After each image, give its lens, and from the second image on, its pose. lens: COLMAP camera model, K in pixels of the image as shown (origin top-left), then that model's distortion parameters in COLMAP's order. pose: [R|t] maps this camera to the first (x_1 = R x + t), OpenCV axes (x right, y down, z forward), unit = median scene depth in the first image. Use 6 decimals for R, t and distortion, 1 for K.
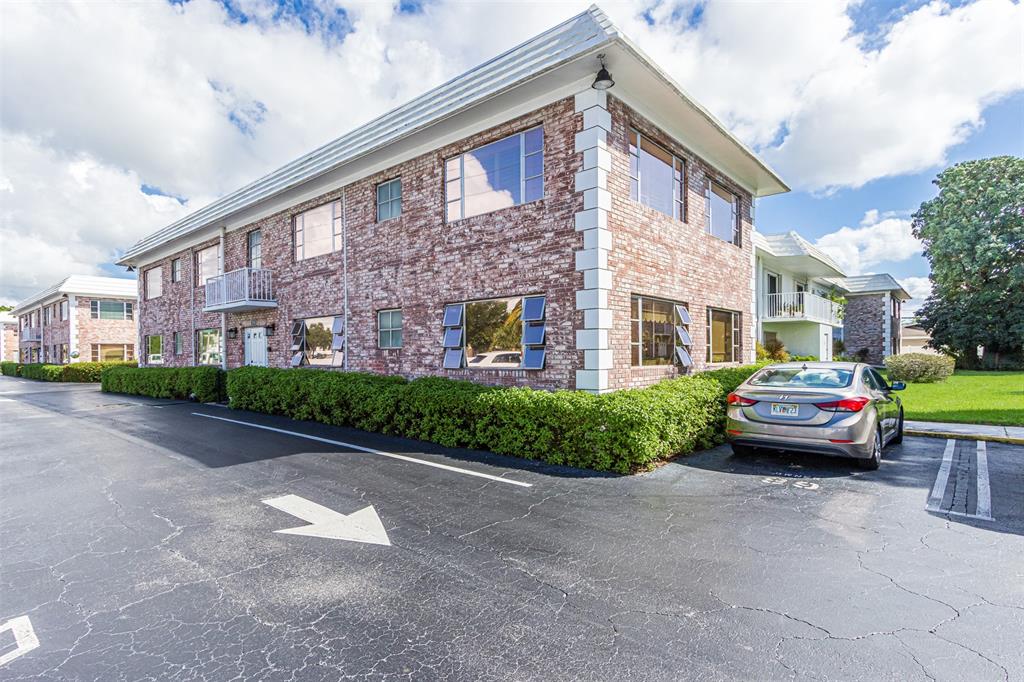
lens RADIAL K [[524.5, 0, 512.0], [0, 524.5, 341.0], [0, 0, 1]] dist [0.026683, 0.000059]
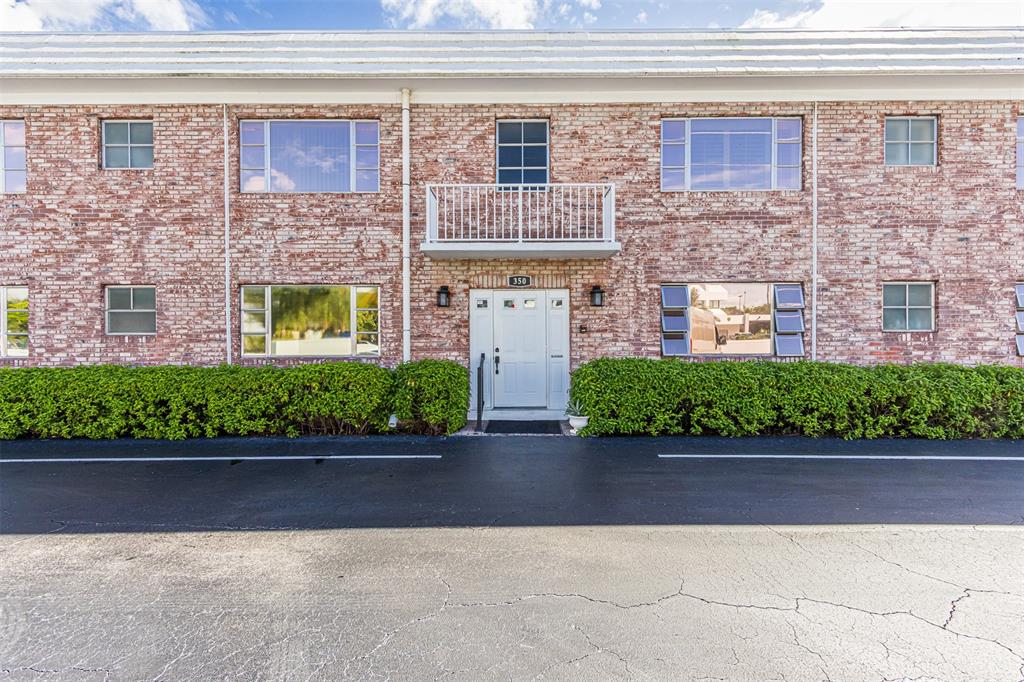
lens RADIAL K [[470.0, 0, 513.0], [0, 470.0, 338.7], [0, 0, 1]] dist [0.000638, 0.000231]
pose [[0.753220, 0.012304, 0.657654, -1.143363], [-0.020774, 0.999771, 0.005088, 0.033696], [-0.657441, -0.017495, 0.753303, 0.866222]]
